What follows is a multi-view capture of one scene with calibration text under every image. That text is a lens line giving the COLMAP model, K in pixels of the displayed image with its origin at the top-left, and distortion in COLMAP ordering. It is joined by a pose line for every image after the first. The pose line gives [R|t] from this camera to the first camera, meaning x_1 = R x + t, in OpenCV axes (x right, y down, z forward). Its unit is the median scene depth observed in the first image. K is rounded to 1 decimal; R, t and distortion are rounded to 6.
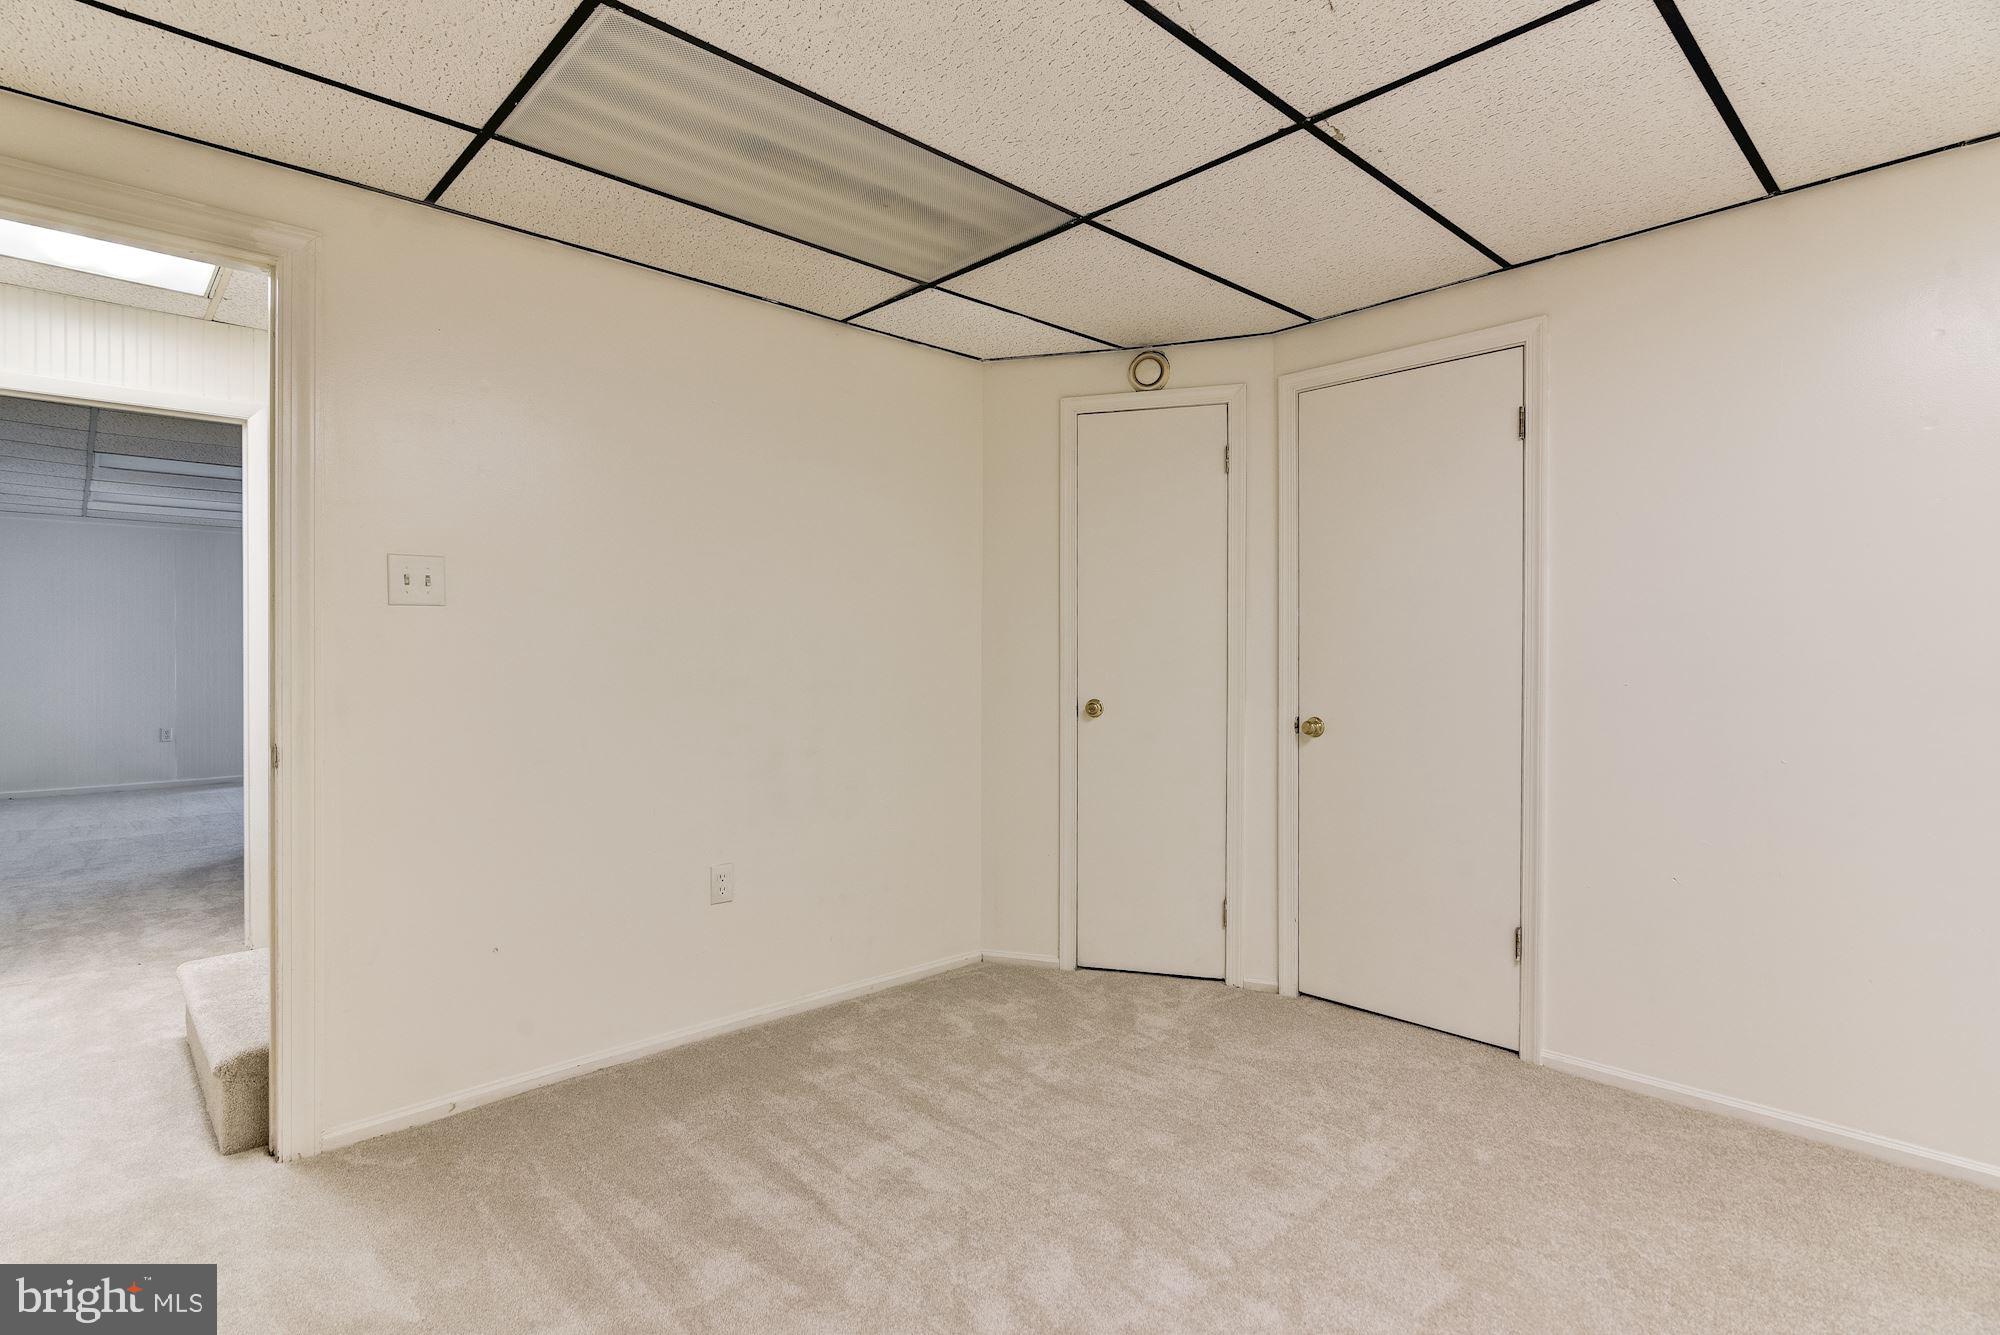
lens RADIAL K [[983.8, 0, 1001.1], [0, 983.8, 661.9], [0, 0, 1]] dist [0.000977, 0.000133]
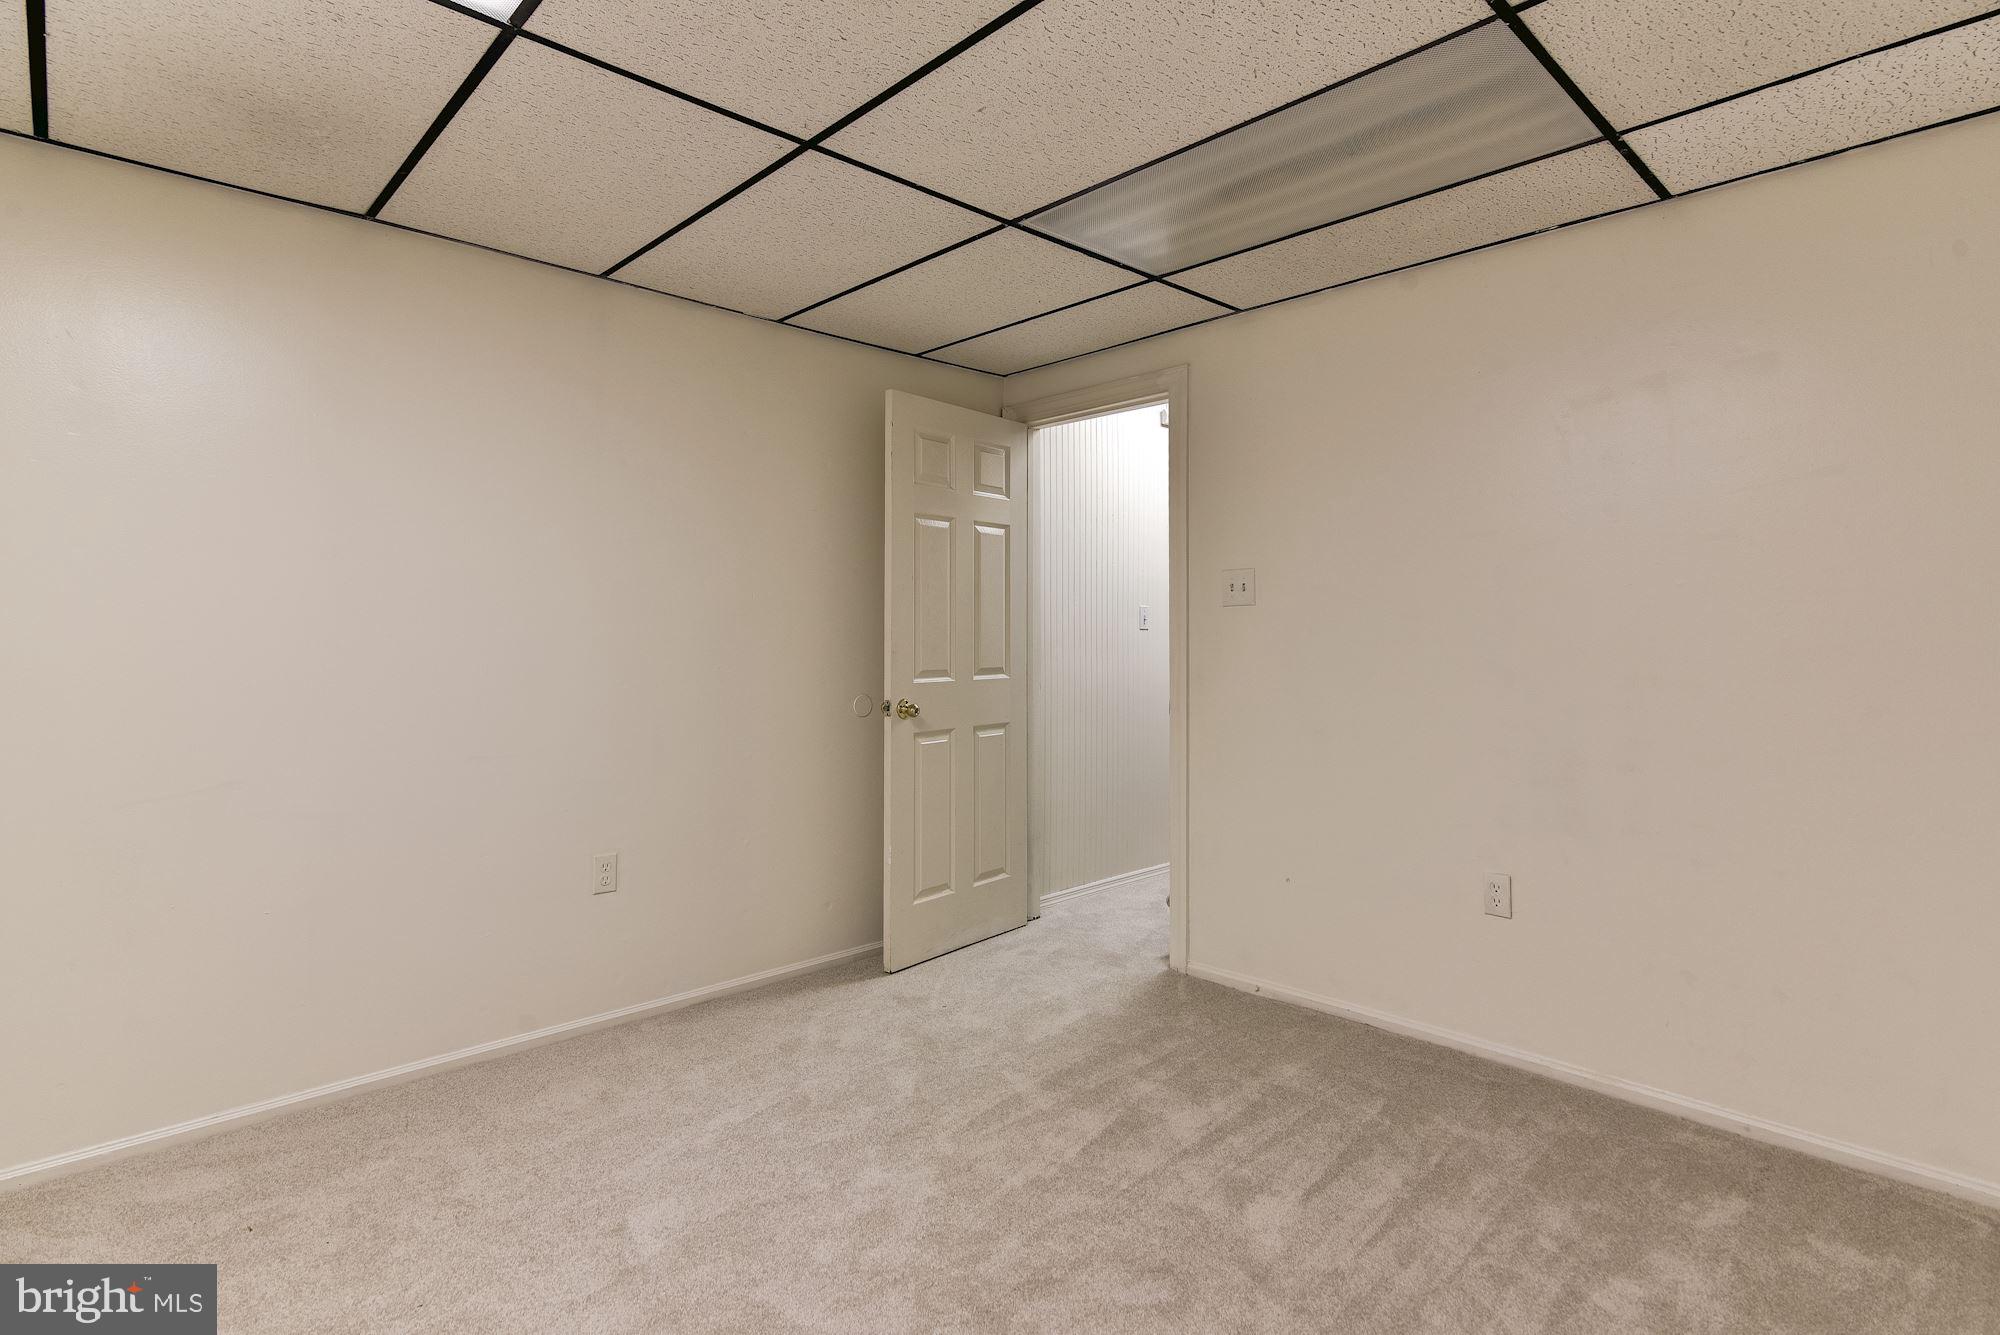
lens RADIAL K [[983.8, 0, 1001.1], [0, 983.8, 661.9], [0, 0, 1]] dist [0.000977, 0.000133]
pose [[0.000250, 0.015851, -0.999874, 0.800011], [-0.001504, 0.999873, 0.015850, -0.003659], [0.999999, 0.001500, 0.000274, 0.707509]]
